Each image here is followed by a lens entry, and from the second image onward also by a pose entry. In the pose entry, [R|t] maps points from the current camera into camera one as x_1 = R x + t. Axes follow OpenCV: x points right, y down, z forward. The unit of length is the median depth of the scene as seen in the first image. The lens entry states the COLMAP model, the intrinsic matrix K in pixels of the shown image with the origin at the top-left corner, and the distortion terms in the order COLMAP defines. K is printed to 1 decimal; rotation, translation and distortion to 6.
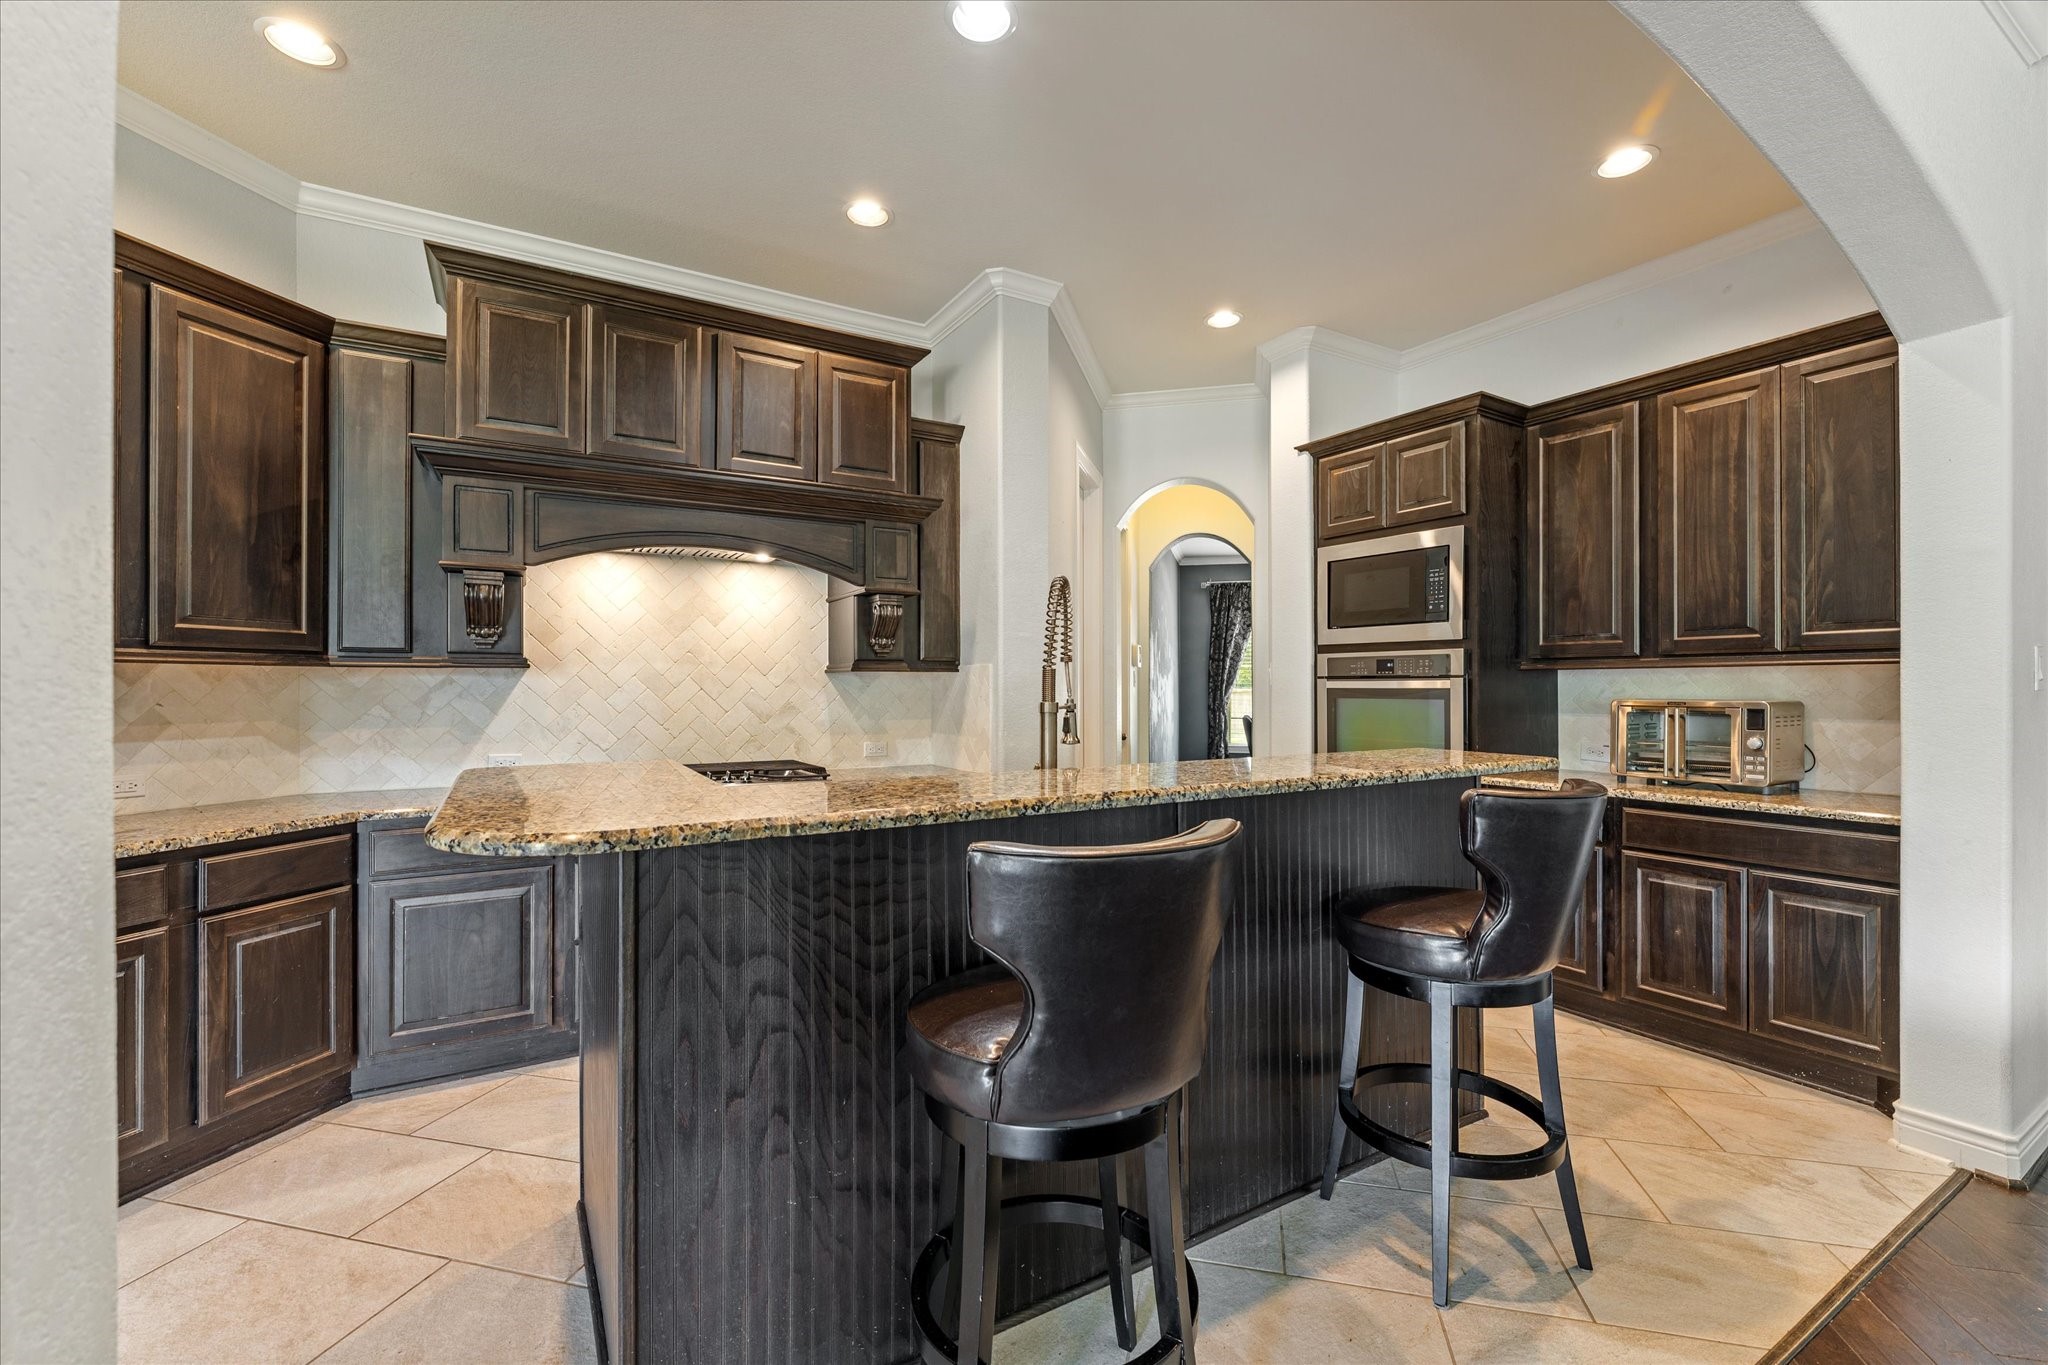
lens RADIAL K [[836.6, 0, 1021.9], [0, 836.6, 684.4], [0, 0, 1]] dist [0.000874, -0.000063]
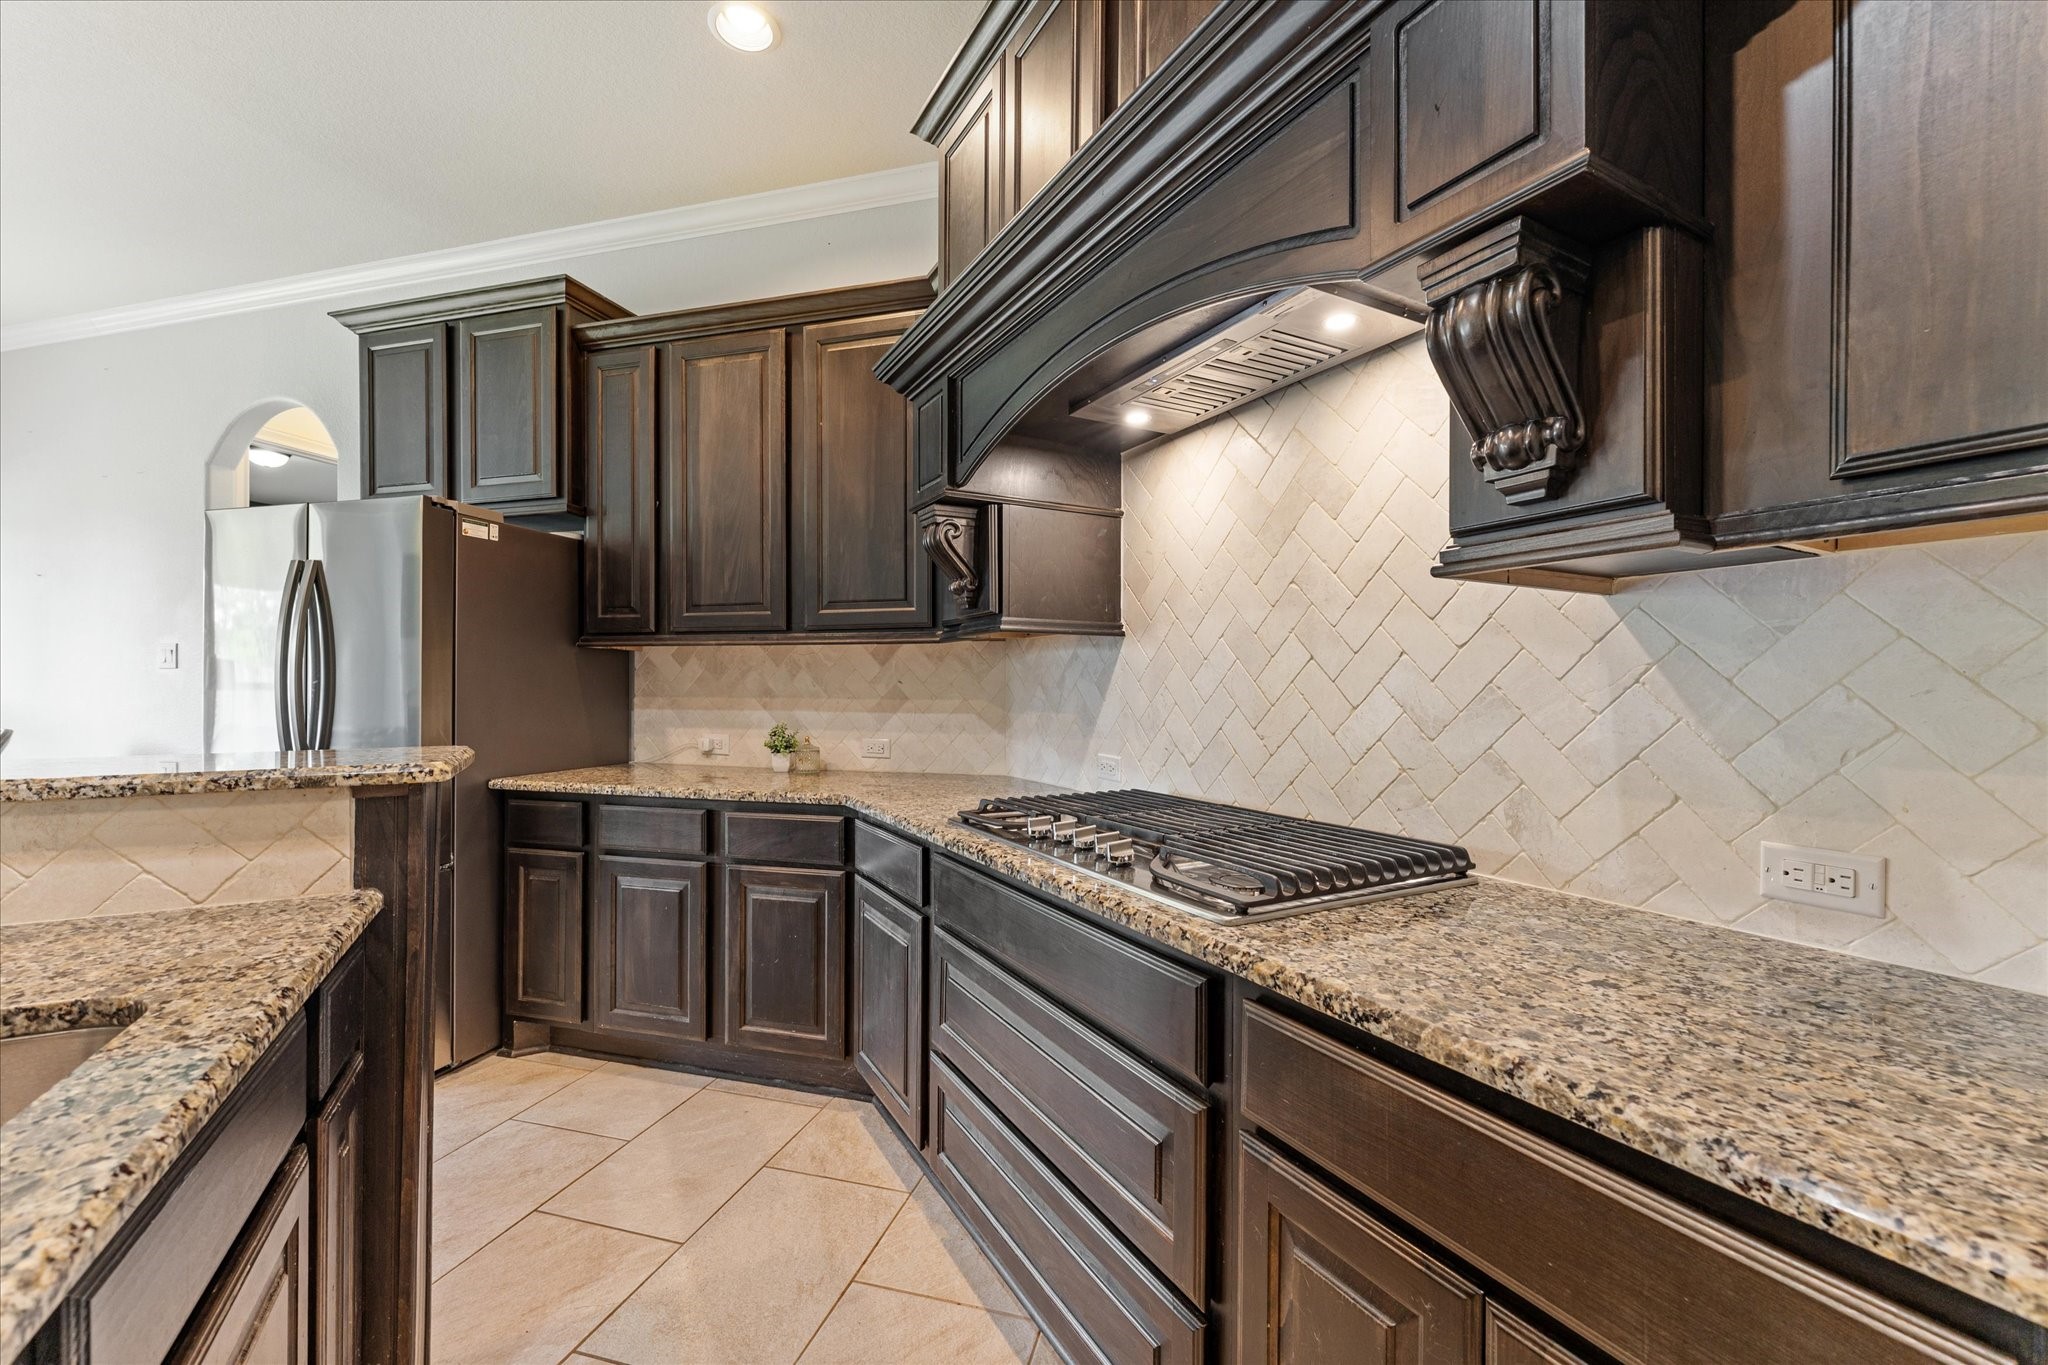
lens RADIAL K [[836.6, 0, 1029.9], [0, 836.6, 685.2], [0, 0, 1]] dist [0.000874, -0.000063]
pose [[-0.025439, -0.000976, -0.999676, 0.104773], [0.002029, 0.999997, -0.001028, 0.023809], [0.999674, -0.002054, -0.025436, 0.955095]]
